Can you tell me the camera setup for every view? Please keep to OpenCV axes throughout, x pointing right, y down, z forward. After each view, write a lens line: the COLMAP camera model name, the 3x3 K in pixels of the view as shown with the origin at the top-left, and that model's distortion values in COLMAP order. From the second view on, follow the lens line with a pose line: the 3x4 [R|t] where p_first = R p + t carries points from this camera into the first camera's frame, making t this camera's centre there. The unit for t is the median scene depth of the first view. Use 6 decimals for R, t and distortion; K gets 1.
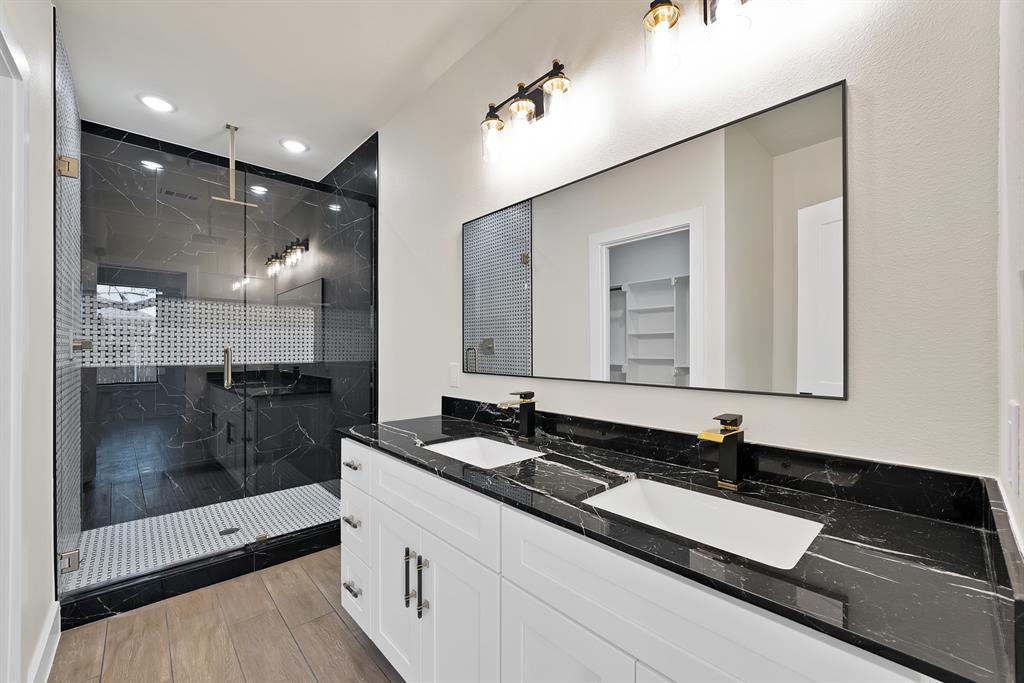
lens RADIAL K [[406.4, 0, 512.0], [0, 406.4, 341.5], [0, 0, 1]] dist [-0.002231, -0.000129]
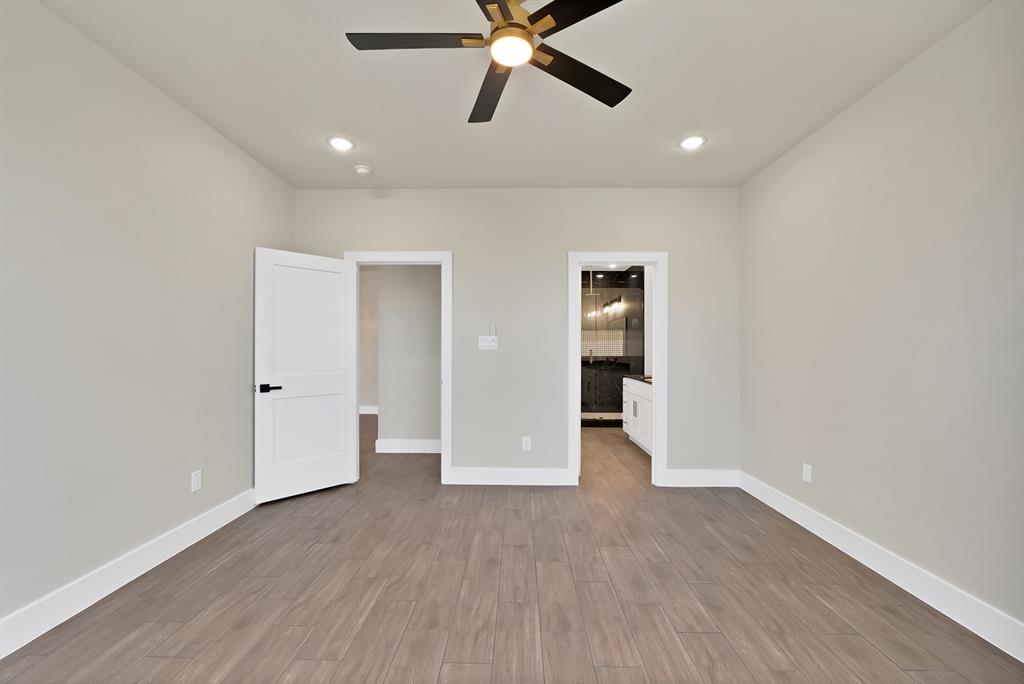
lens RADIAL K [[406.4, 0, 512.0], [0, 406.4, 342.0], [0, 0, 1]] dist [-0.002231, -0.000129]
pose [[0.718175, -0.006129, -0.695836, 0.615268], [0.010591, 0.999942, 0.002123, -0.035192], [0.695782, -0.008894, 0.718198, -0.995792]]
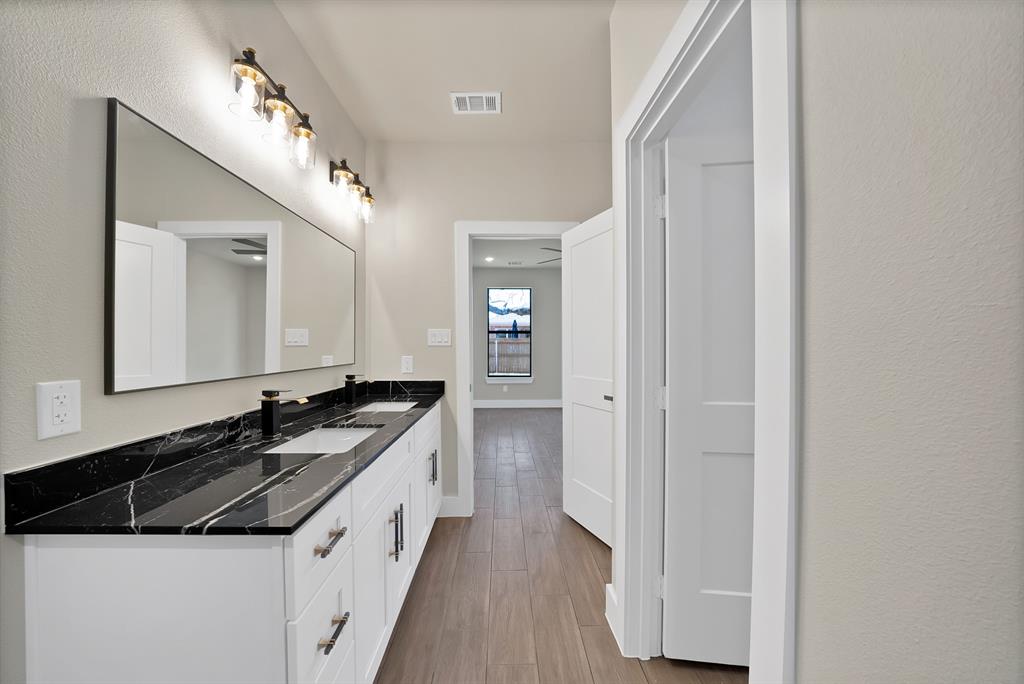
lens RADIAL K [[359.4, 0, 512.0], [0, 359.4, 342.0], [0, 0, 1]] dist [-0.000259, 0.000018]
pose [[-0.752652, 0.001708, 0.658416, -0.472228], [-0.010149, 0.999848, -0.014195, 0.006153], [-0.658340, -0.017366, -0.752520, 0.607044]]
